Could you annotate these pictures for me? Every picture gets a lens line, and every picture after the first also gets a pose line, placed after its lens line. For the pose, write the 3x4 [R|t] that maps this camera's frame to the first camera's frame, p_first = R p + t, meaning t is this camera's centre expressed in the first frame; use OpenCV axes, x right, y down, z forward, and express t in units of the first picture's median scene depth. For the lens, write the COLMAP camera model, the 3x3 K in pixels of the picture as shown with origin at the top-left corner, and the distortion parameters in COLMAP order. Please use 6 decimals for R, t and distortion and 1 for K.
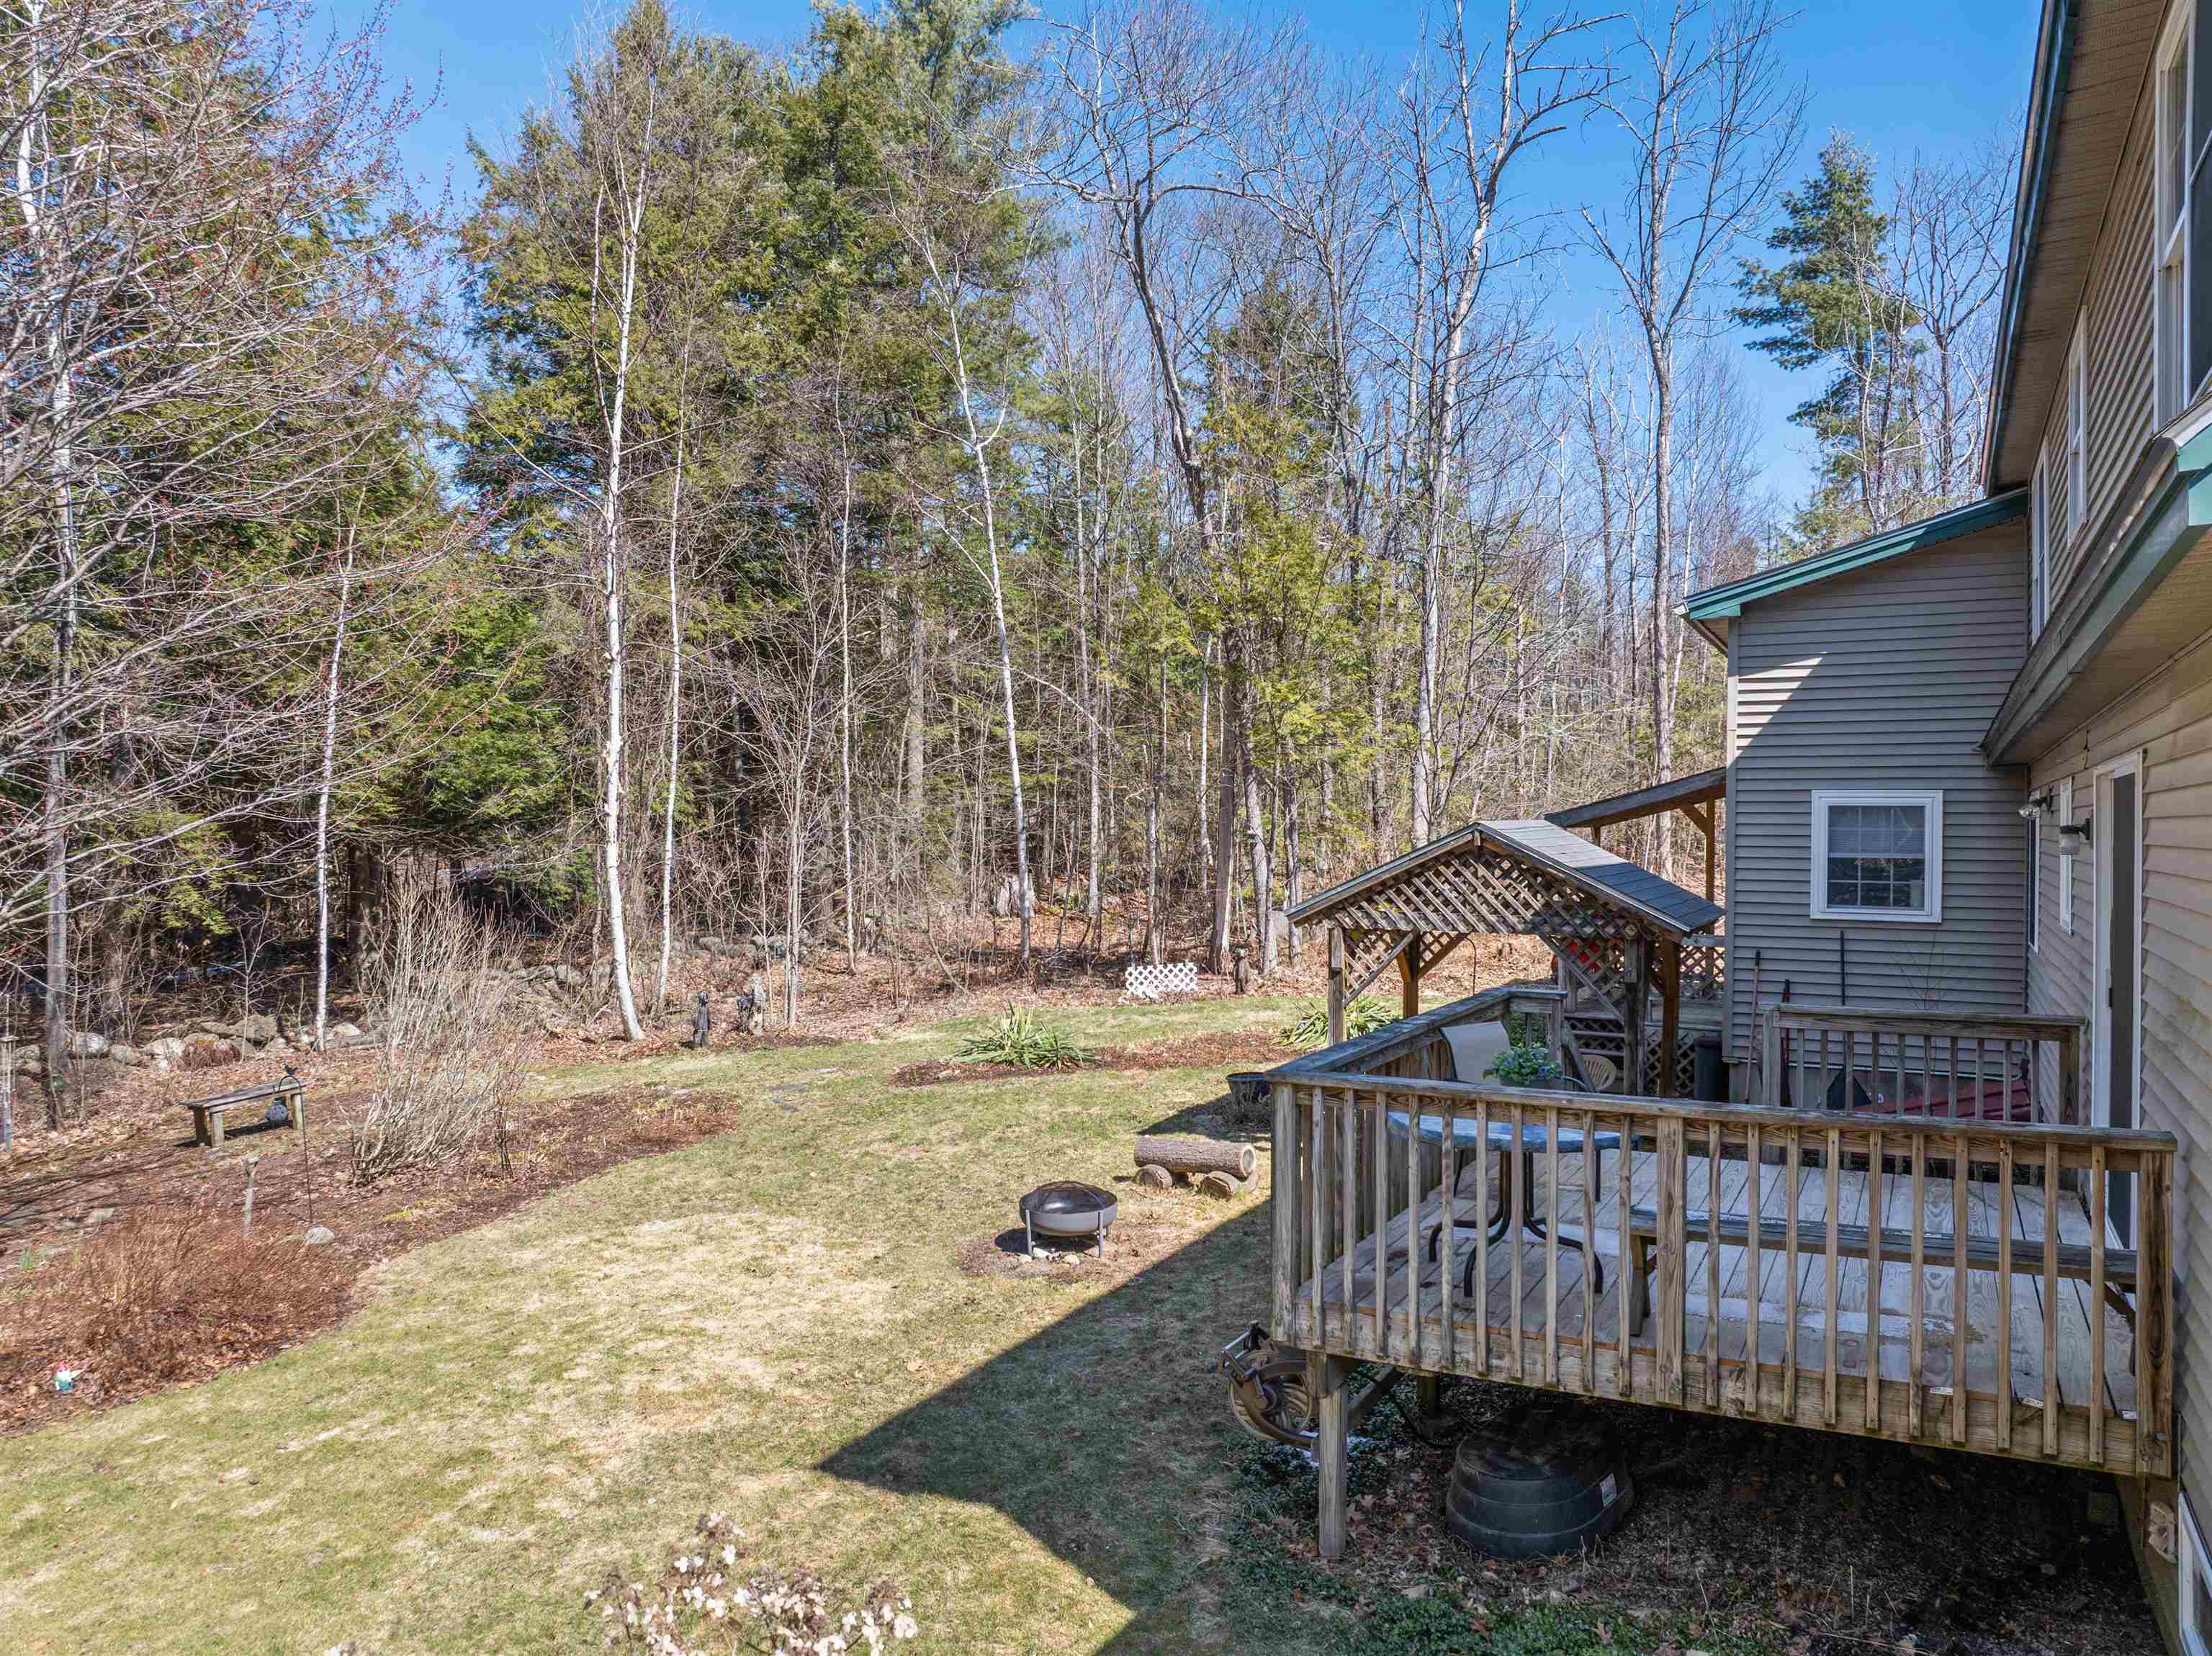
lens RADIAL K [[1576.2, 0, 1088.5], [0, 1576.2, 834.6], [0, 0, 1]] dist [-0.030537, -0.001821]
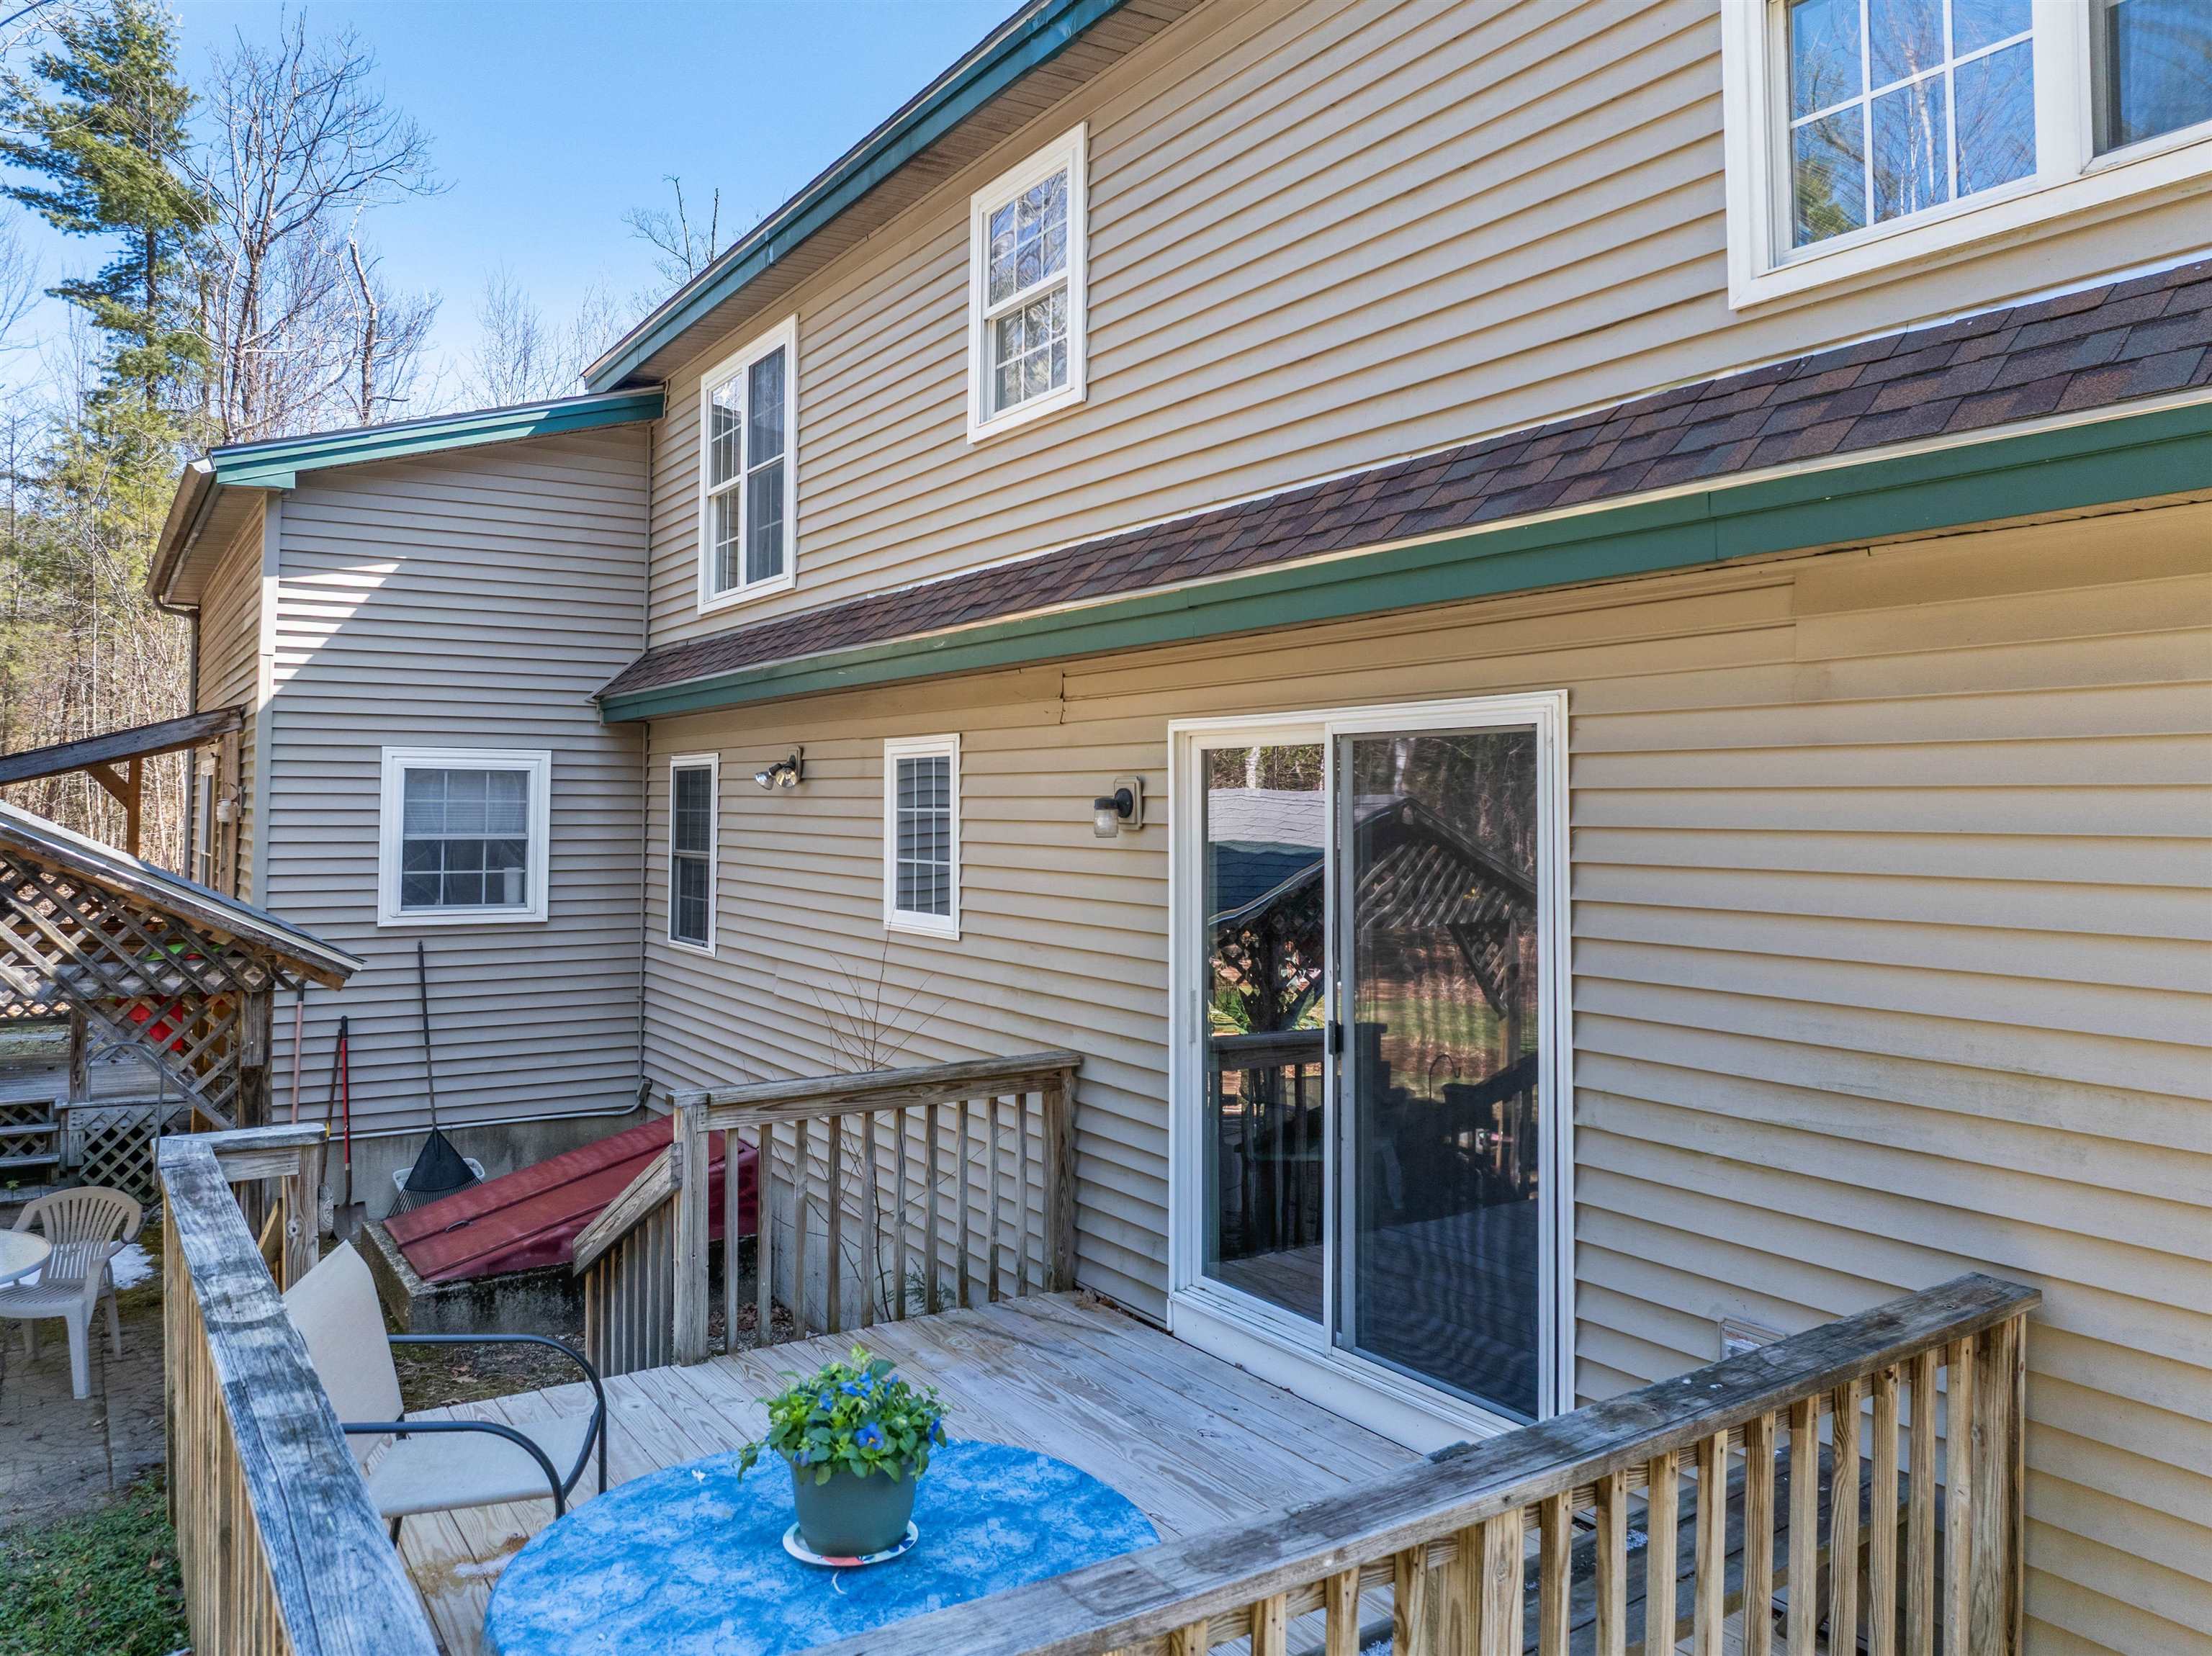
lens RADIAL K [[1576.2, 0, 1120.9], [0, 1576.2, 748.6], [0, 0, 1]] dist [-0.030537, -0.001821]
pose [[0.456049, 0.028334, 0.889503, -0.020736], [0.002514, 0.999448, -0.033125, -0.002811], [-0.889951, 0.017343, 0.455726, 0.372935]]
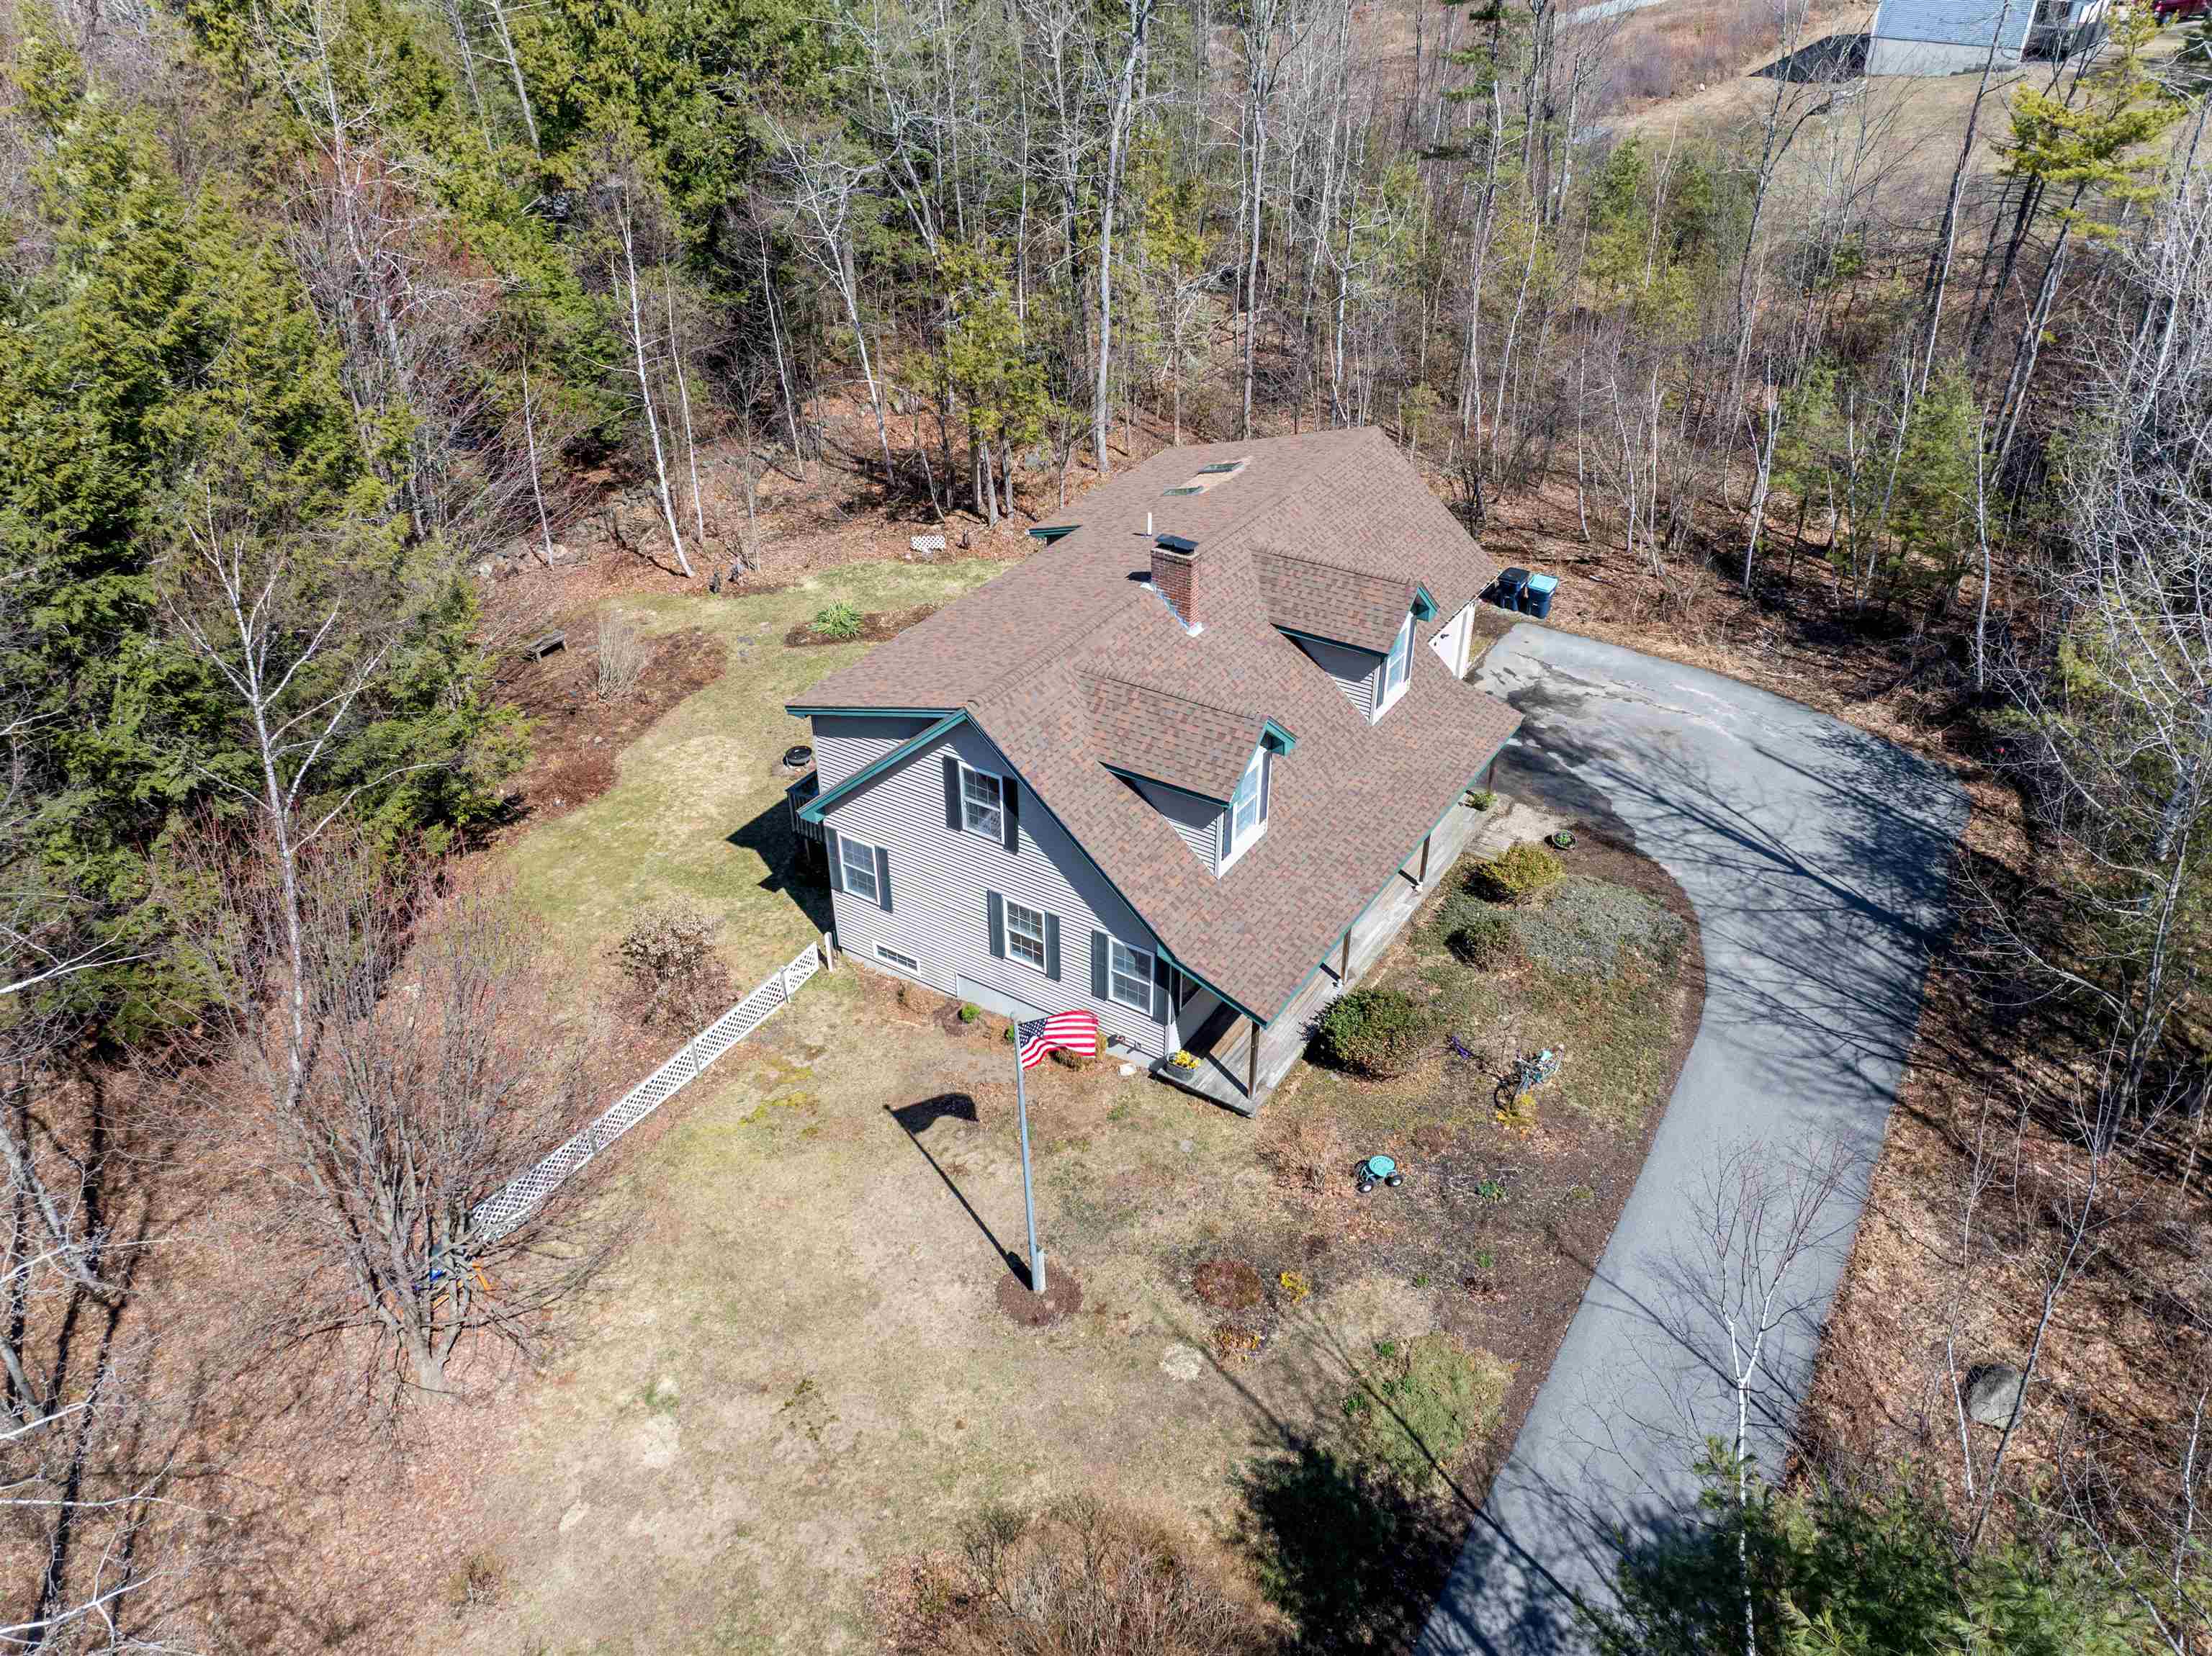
lens RADIAL K [[1576.2, 0, 1105.7], [0, 1576.2, 844.5], [0, 0, 1]] dist [-0.030537, -0.001821]
pose [[0.997793, 0.027854, -0.060274, 0.632845], [0.010311, 0.831743, 0.555066, -1.103054], [0.065593, -0.554462, 0.829620, -1.461891]]
